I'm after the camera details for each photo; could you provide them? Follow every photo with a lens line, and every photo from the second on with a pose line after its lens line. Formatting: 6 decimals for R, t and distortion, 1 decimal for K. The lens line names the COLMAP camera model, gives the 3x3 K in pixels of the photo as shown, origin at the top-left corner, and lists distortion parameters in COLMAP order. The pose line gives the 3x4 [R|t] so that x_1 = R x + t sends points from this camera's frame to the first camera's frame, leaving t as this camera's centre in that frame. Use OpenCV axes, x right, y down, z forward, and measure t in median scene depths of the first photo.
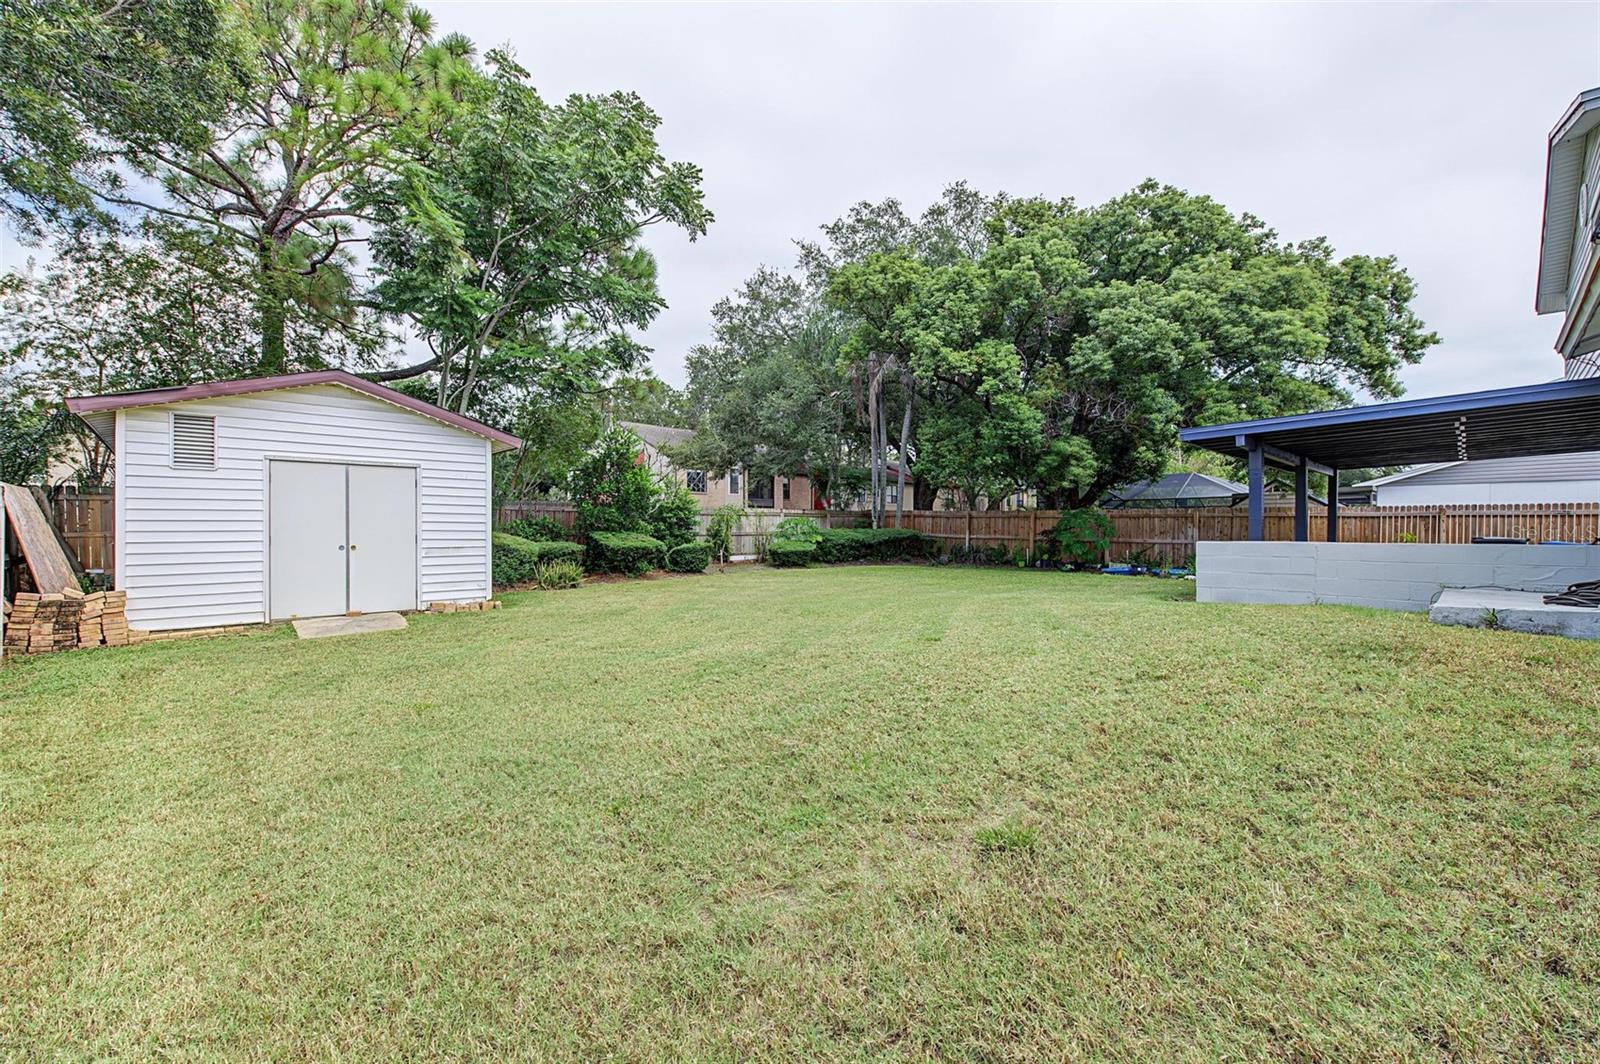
lens RADIAL K [[657.7, 0, 801.9], [0, 657.7, 528.7], [0, 0, 1]] dist [0.002160, -0.003461]
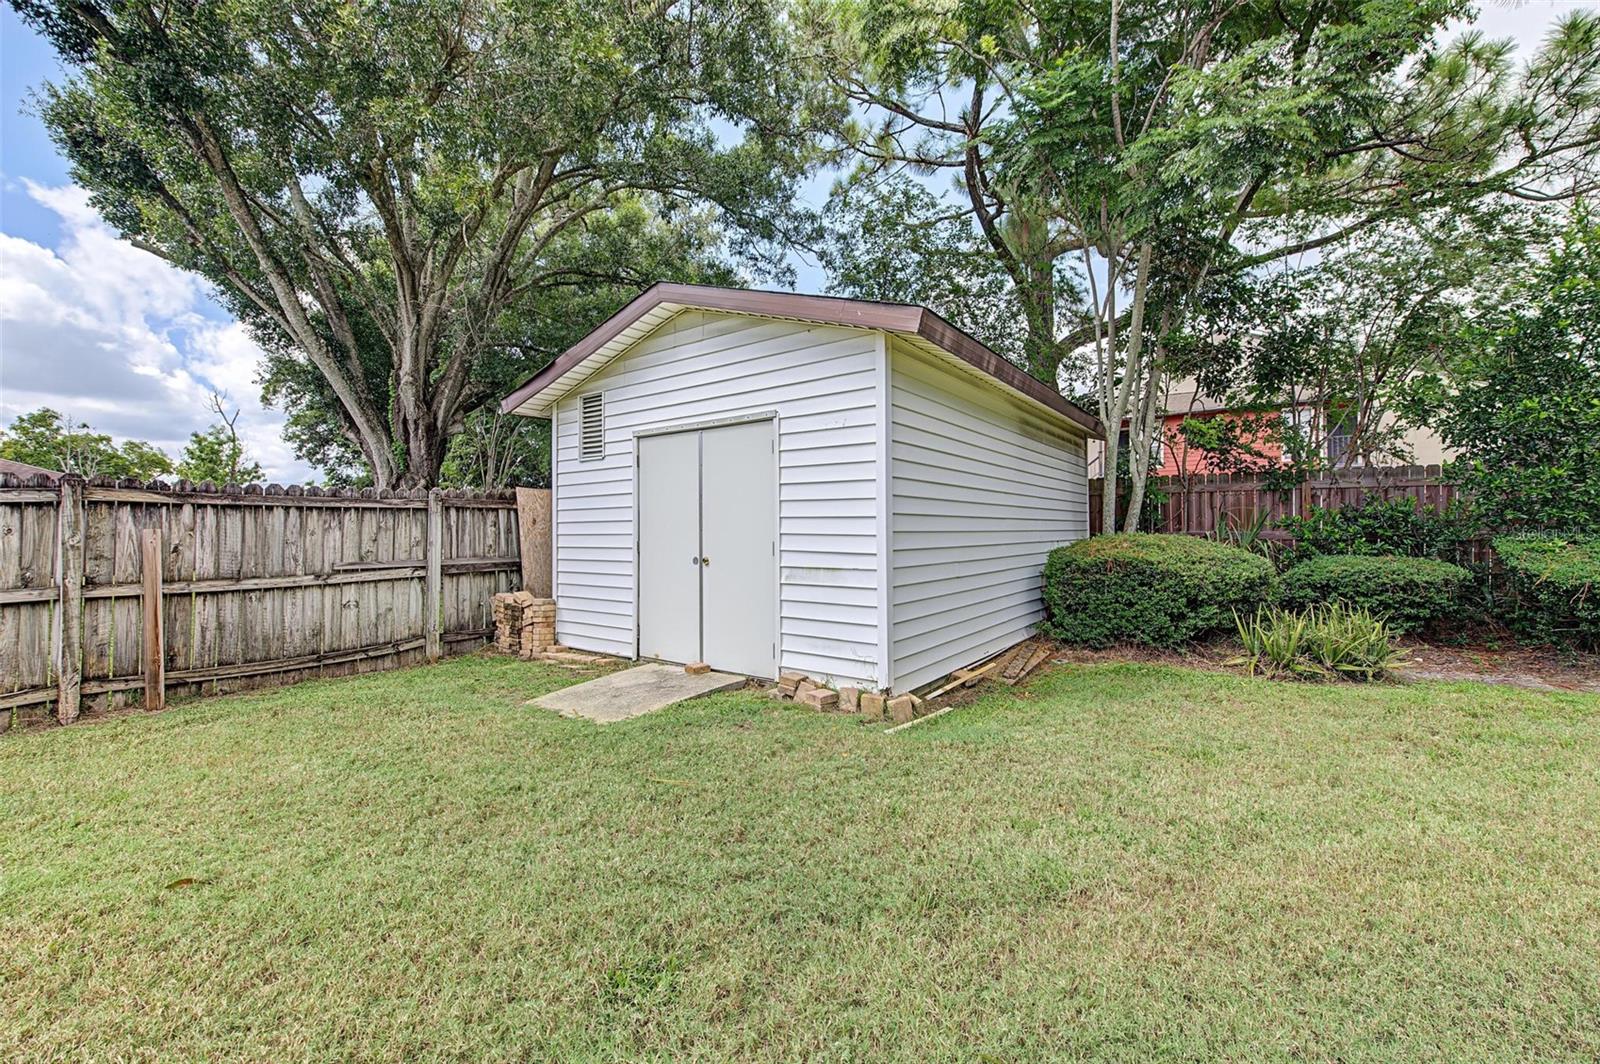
lens RADIAL K [[657.7, 0, 802.2], [0, 657.7, 528.2], [0, 0, 1]] dist [0.002160, -0.003461]
pose [[0.205087, 0.001117, -0.978743, -0.055041], [0.005194, 0.999984, 0.002229, -0.004260], [0.978730, -0.005541, 0.205078, 1.019506]]
